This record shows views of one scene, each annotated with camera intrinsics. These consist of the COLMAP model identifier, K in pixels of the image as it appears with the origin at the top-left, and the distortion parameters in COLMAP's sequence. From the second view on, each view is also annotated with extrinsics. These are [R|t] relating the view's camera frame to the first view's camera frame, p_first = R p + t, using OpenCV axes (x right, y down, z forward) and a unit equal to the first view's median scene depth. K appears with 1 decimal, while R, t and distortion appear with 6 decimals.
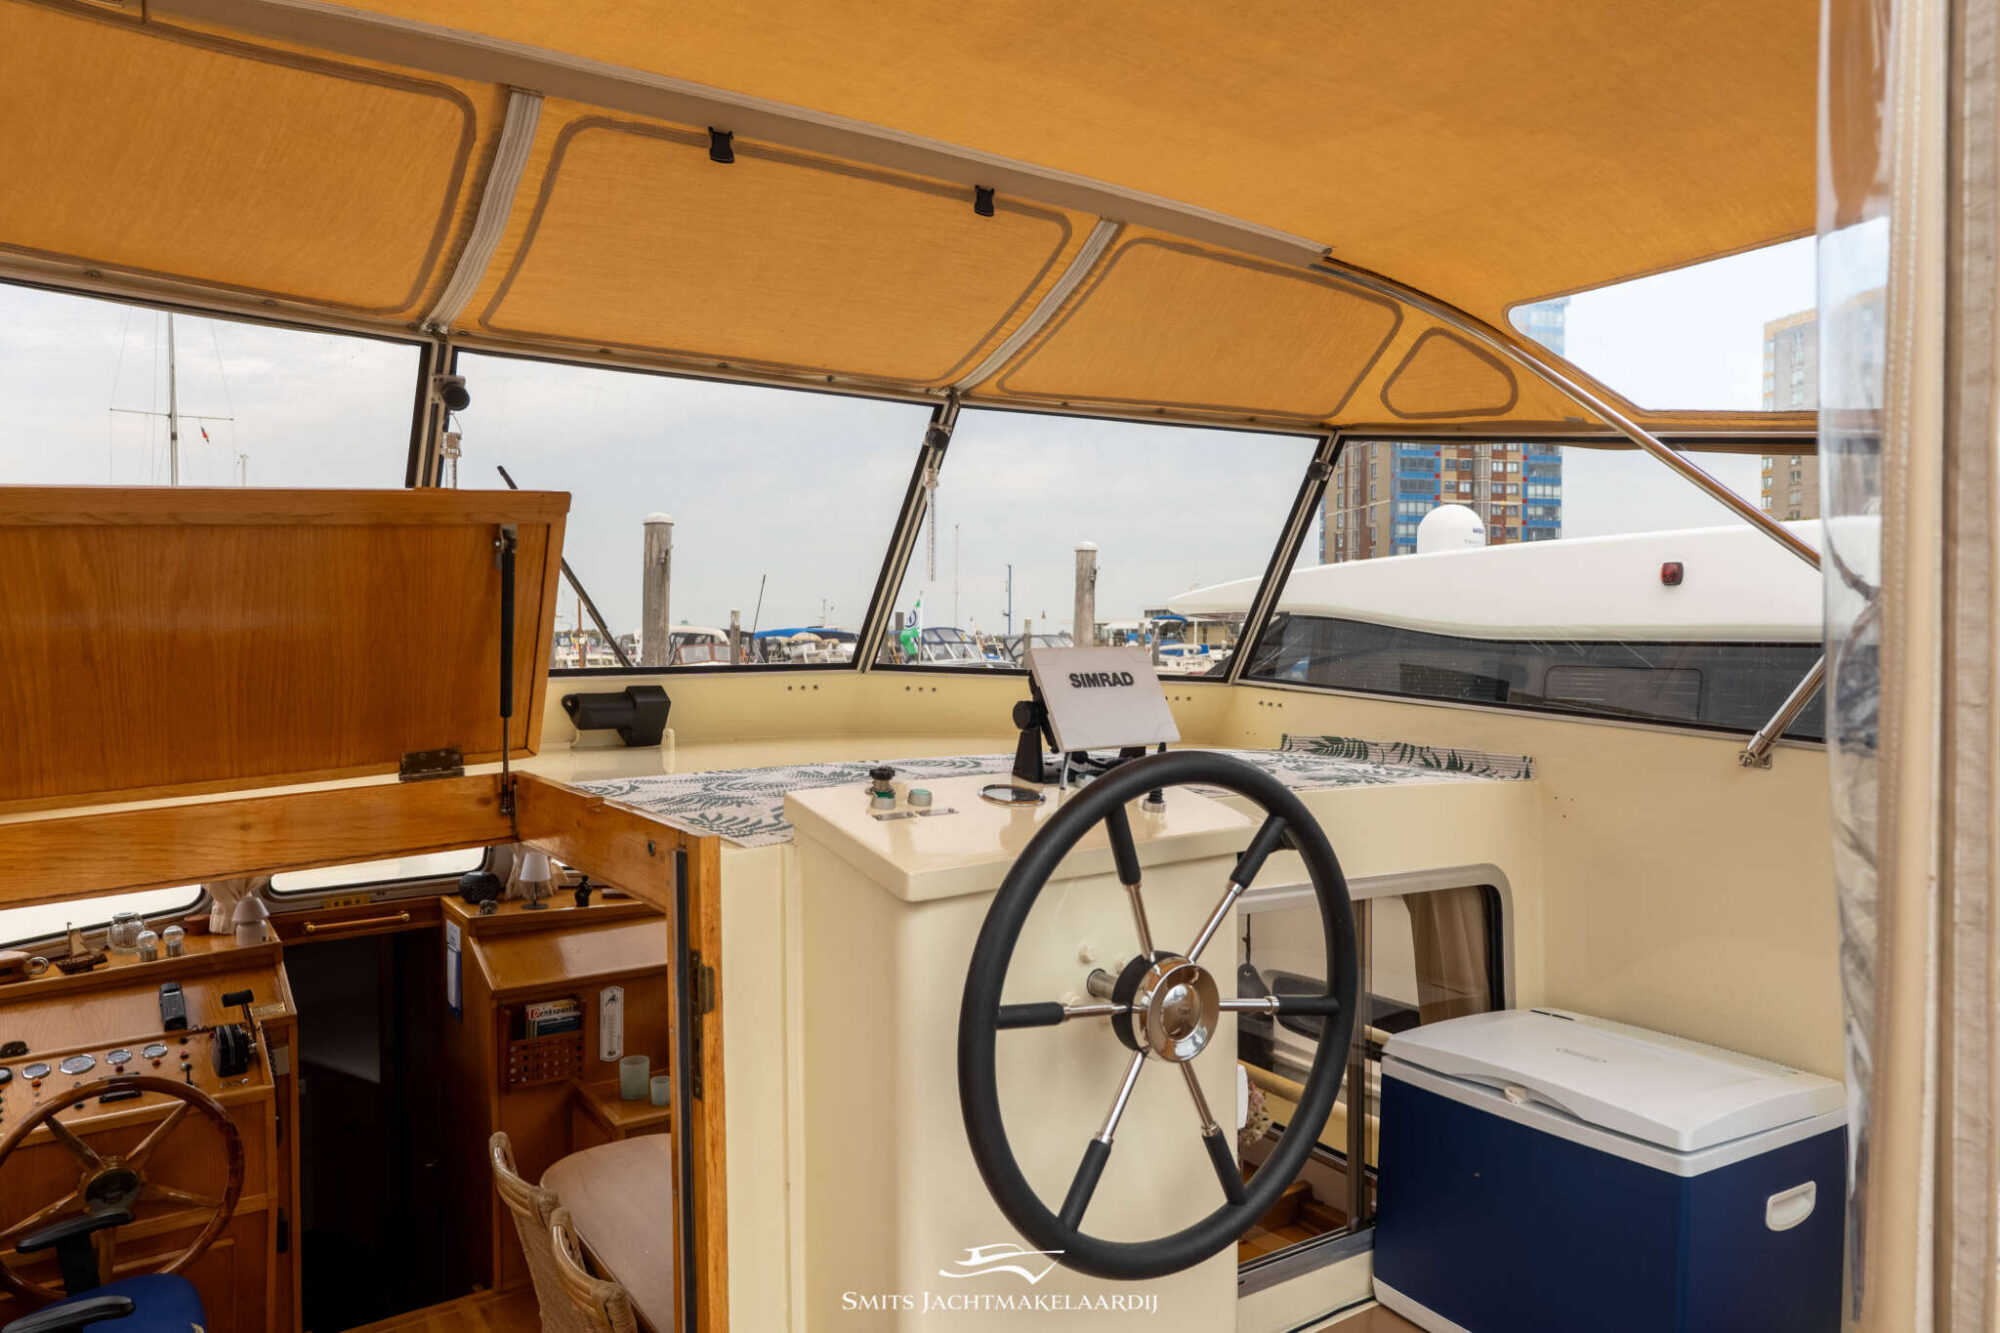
lens RADIAL K [[1299.9, 0, 994.2], [0, 1299.9, 665.6], [0, 0, 1]] dist [-0.001263, 0.001380]
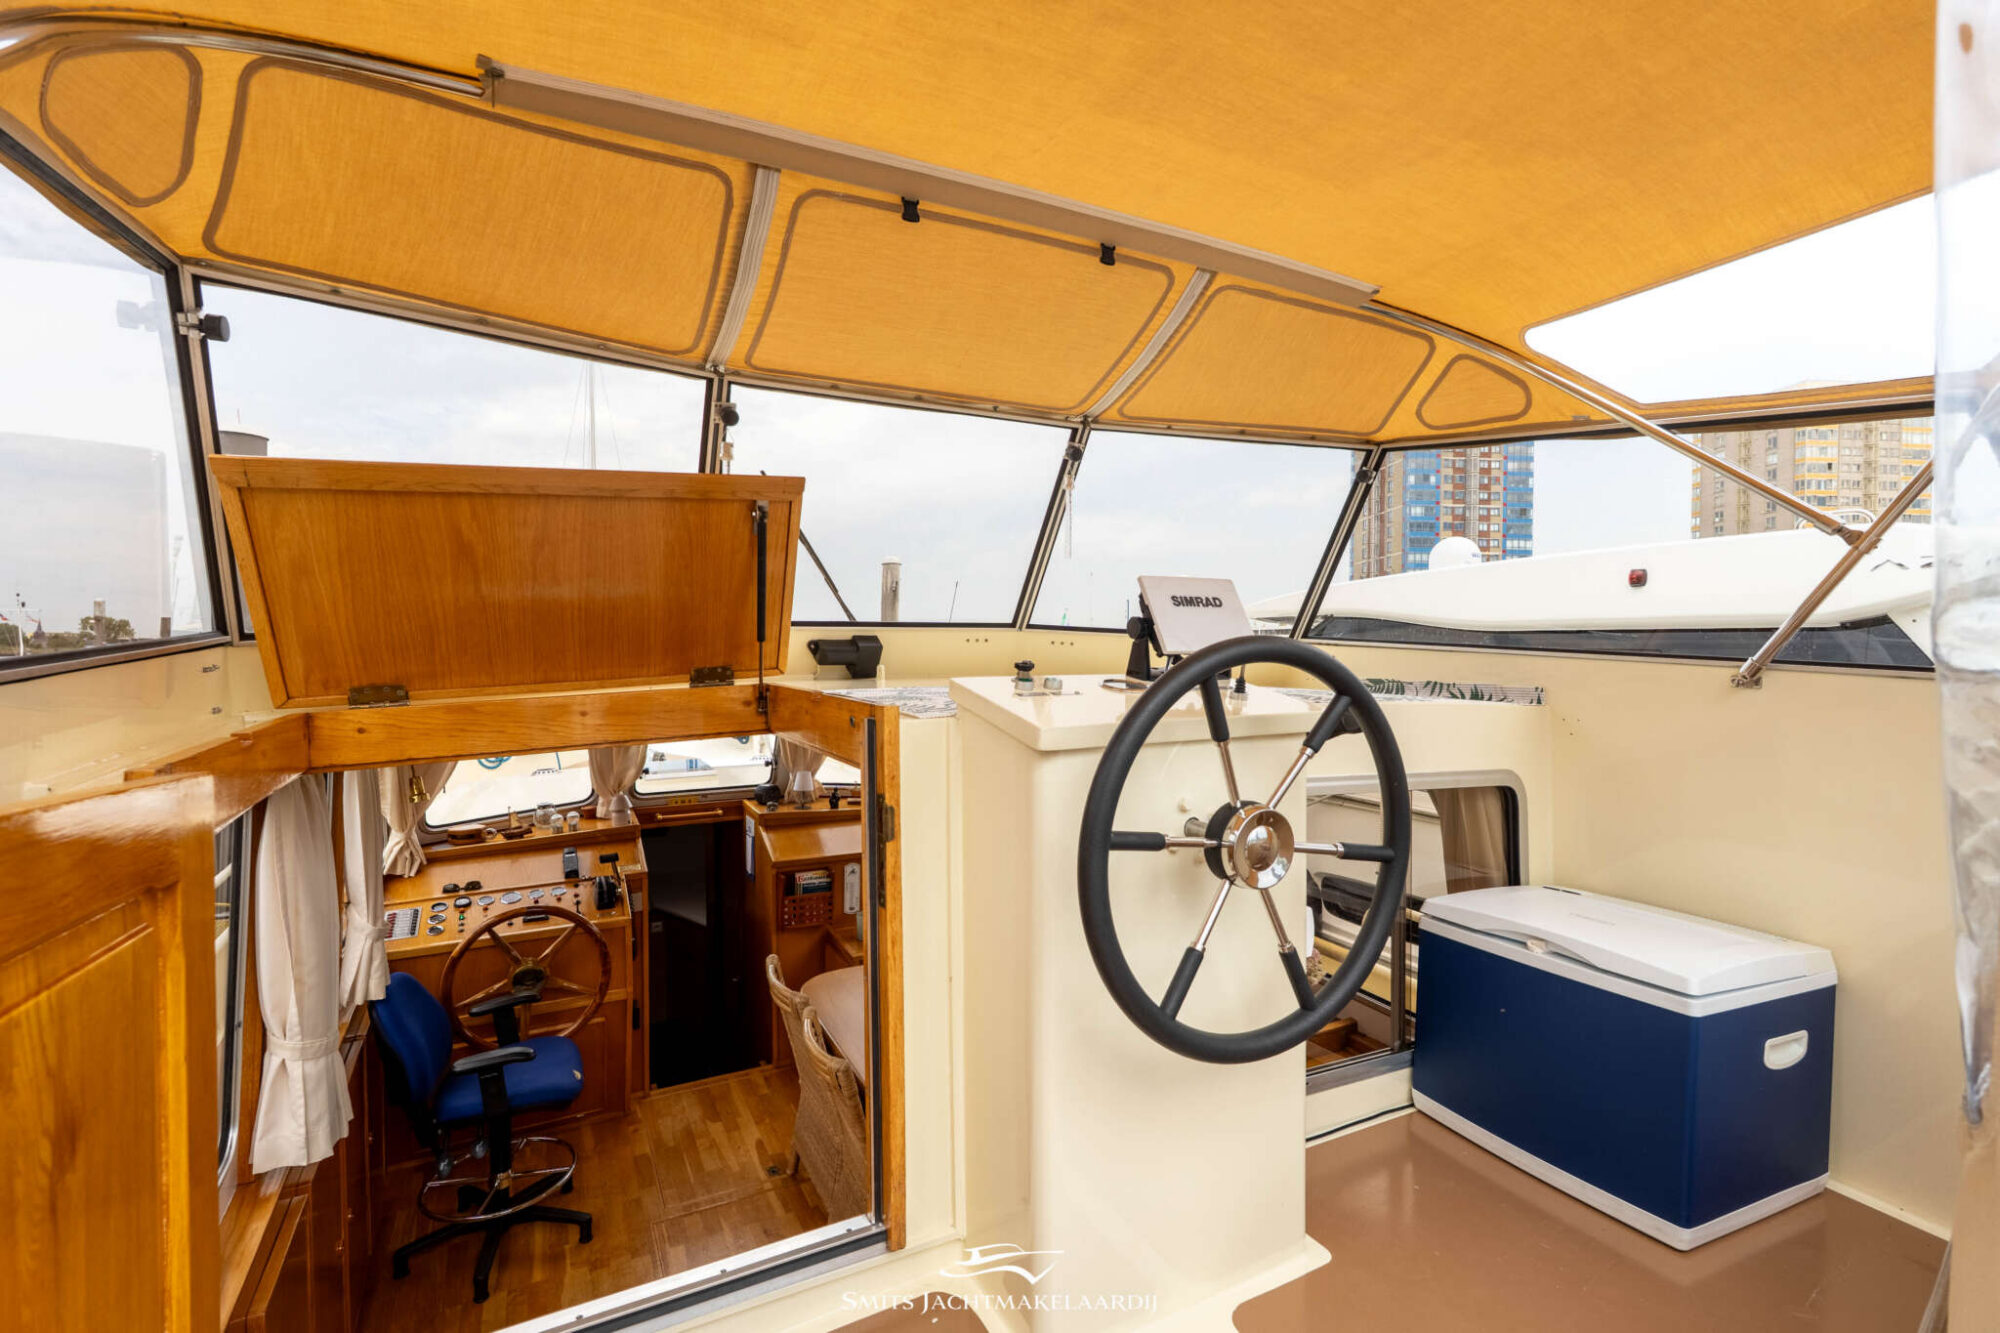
lens RADIAL K [[879.7, 0, 998.3], [0, 879.7, 664.0], [0, 0, 1]] dist [-0.002729, 0.000060]
pose [[0.990615, 0.004279, -0.136618, 0.005998], [-0.005200, 0.999966, -0.006385, 0.063327], [0.136586, 0.007035, 0.990603, 0.090891]]
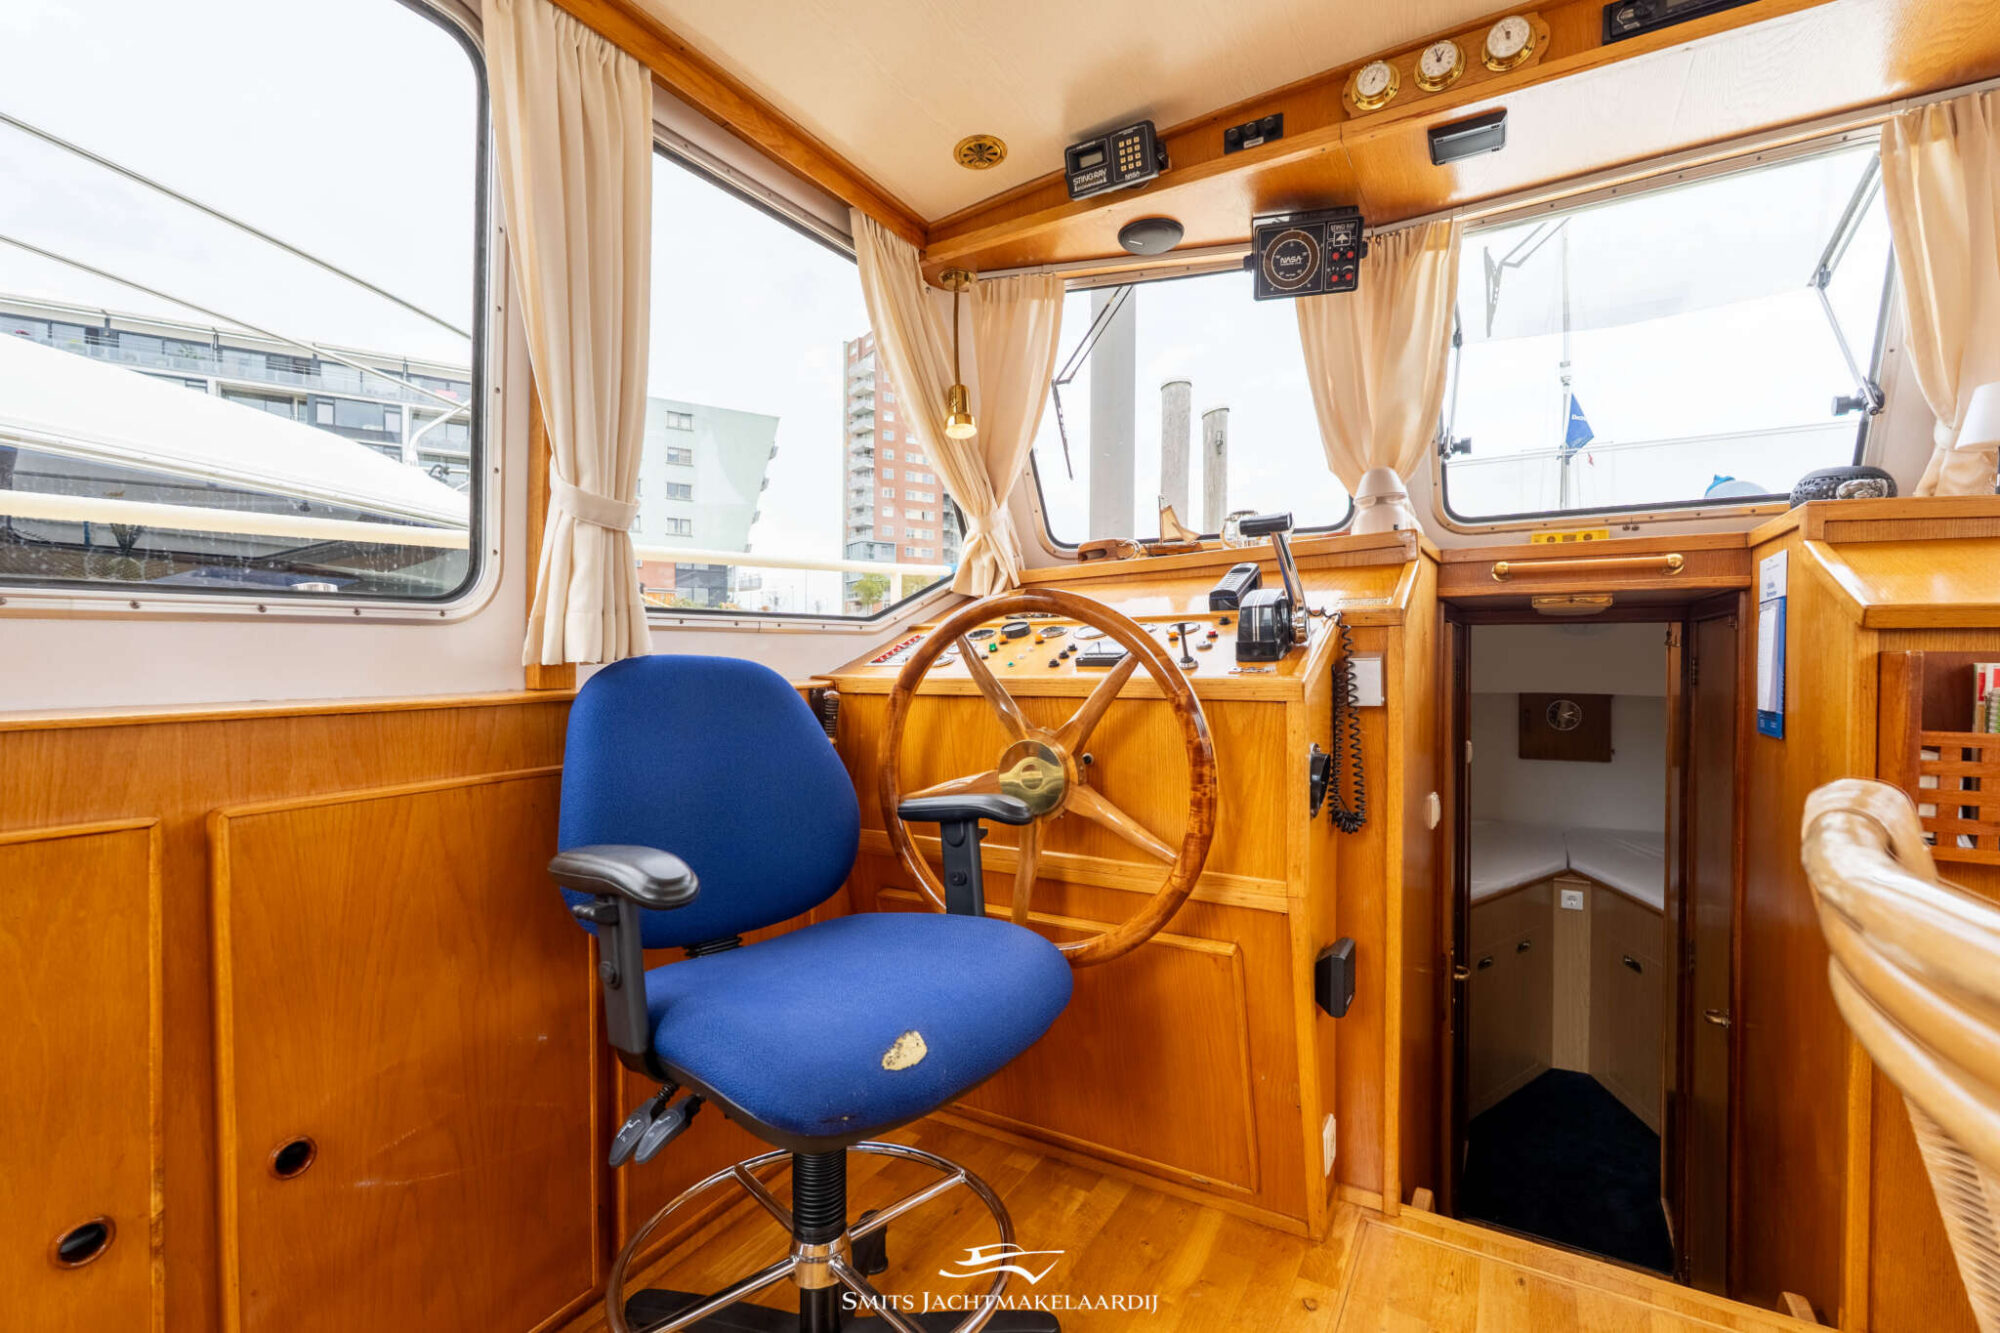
lens RADIAL K [[879.7, 0, 1003.4], [0, 879.7, 663.8], [0, 0, 1]] dist [-0.002729, 0.000060]
pose [[0.392799, 0.011305, -0.919555, -0.499914], [-0.025382, 0.999677, 0.001448, 0.573049], [0.919274, 0.022772, 0.392959, 1.351415]]
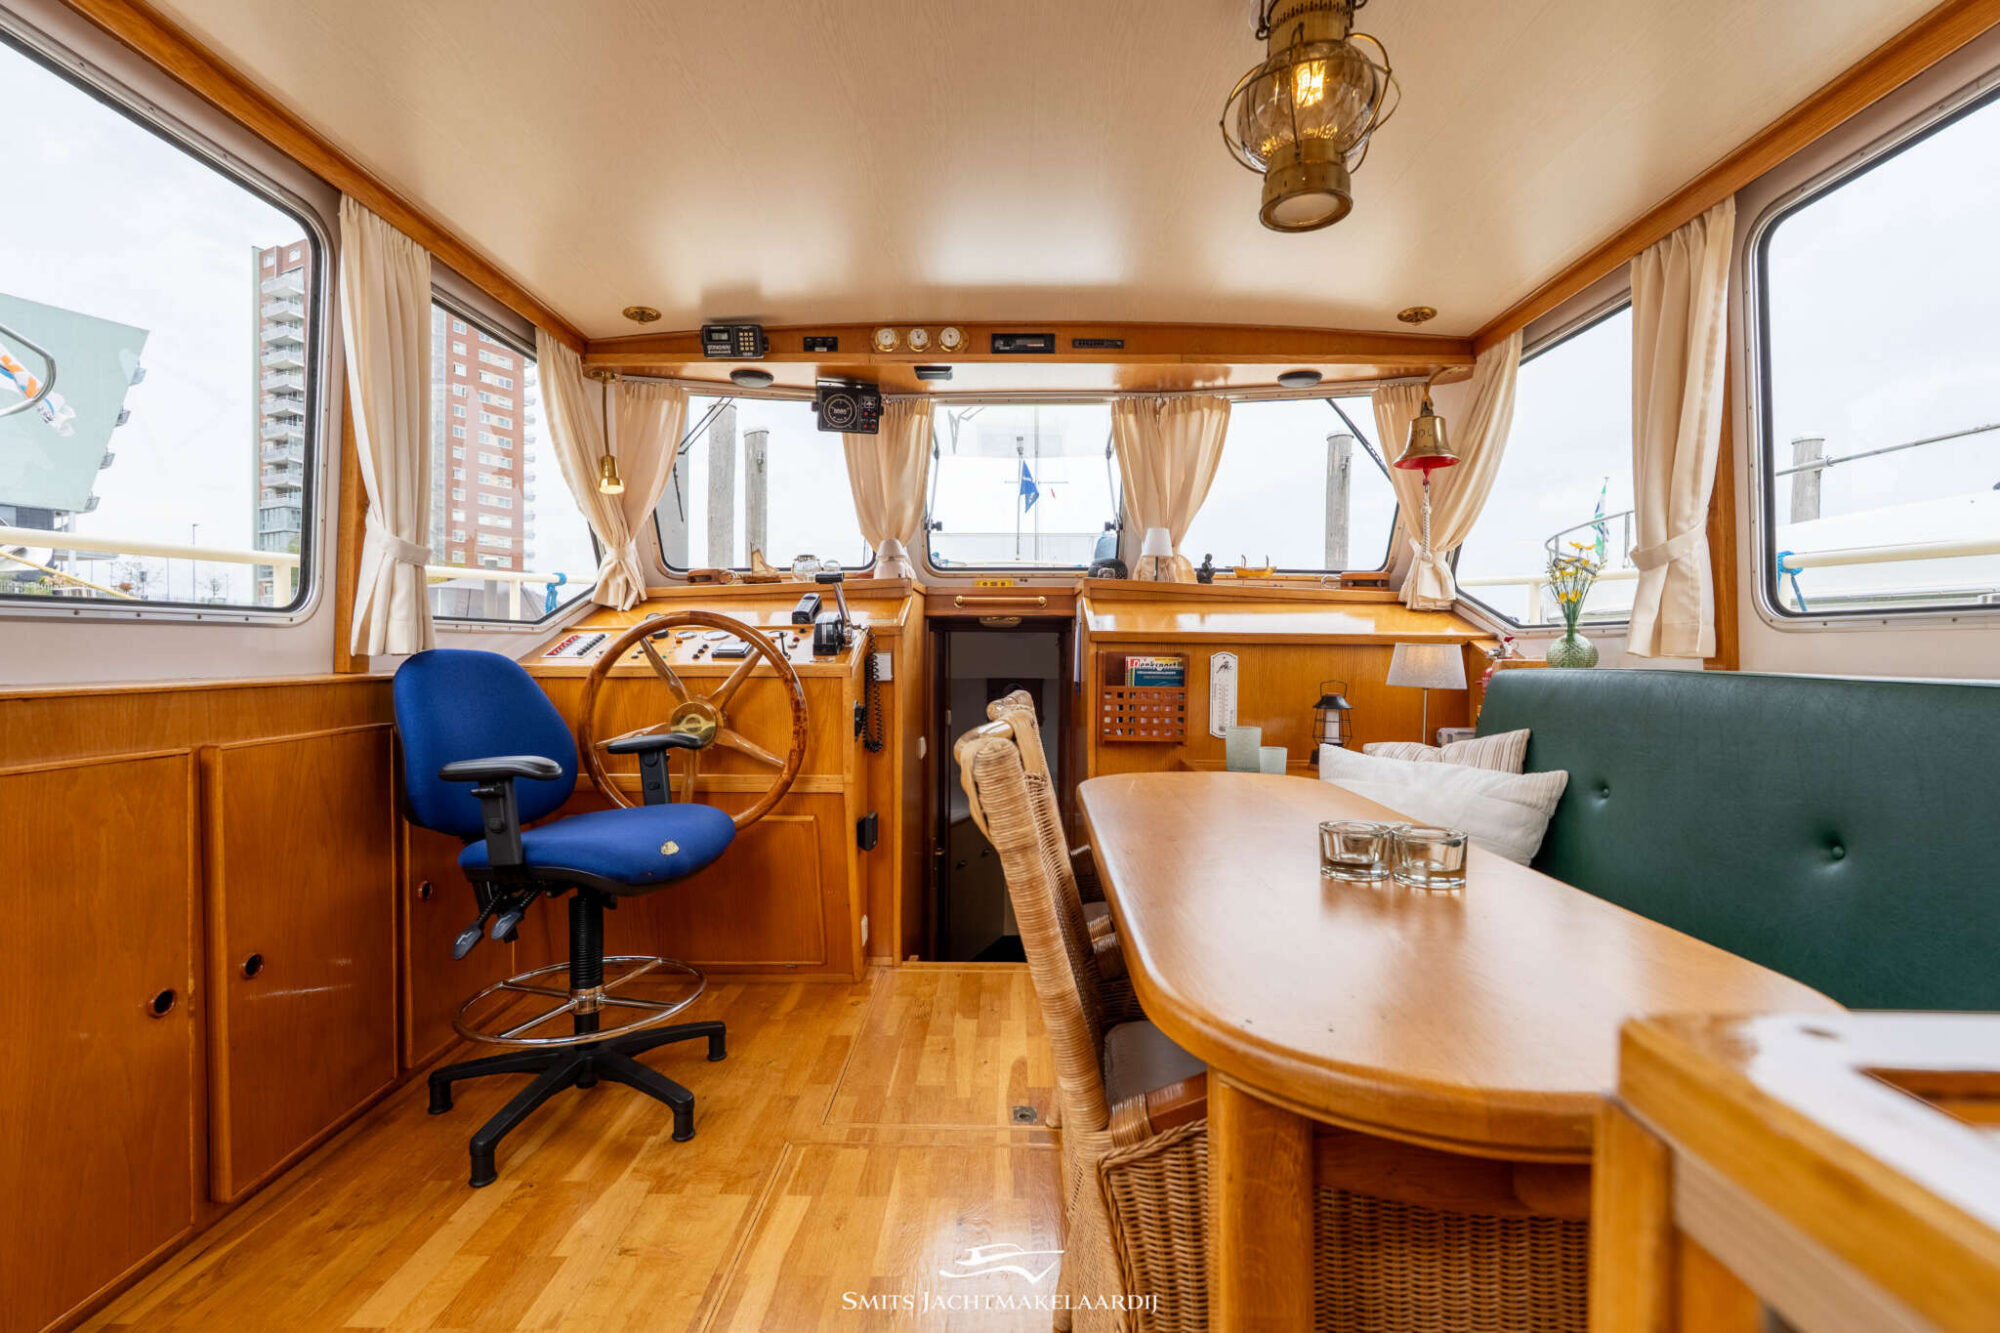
lens RADIAL K [[879.7, 0, 1003.9], [0, 879.7, 663.5], [0, 0, 1]] dist [-0.002729, 0.000060]
pose [[0.802955, 0.012078, -0.595918, -0.140075], [-0.021352, 0.999736, -0.008506, 0.583993], [0.595658, 0.019554, 0.803000, 0.982779]]
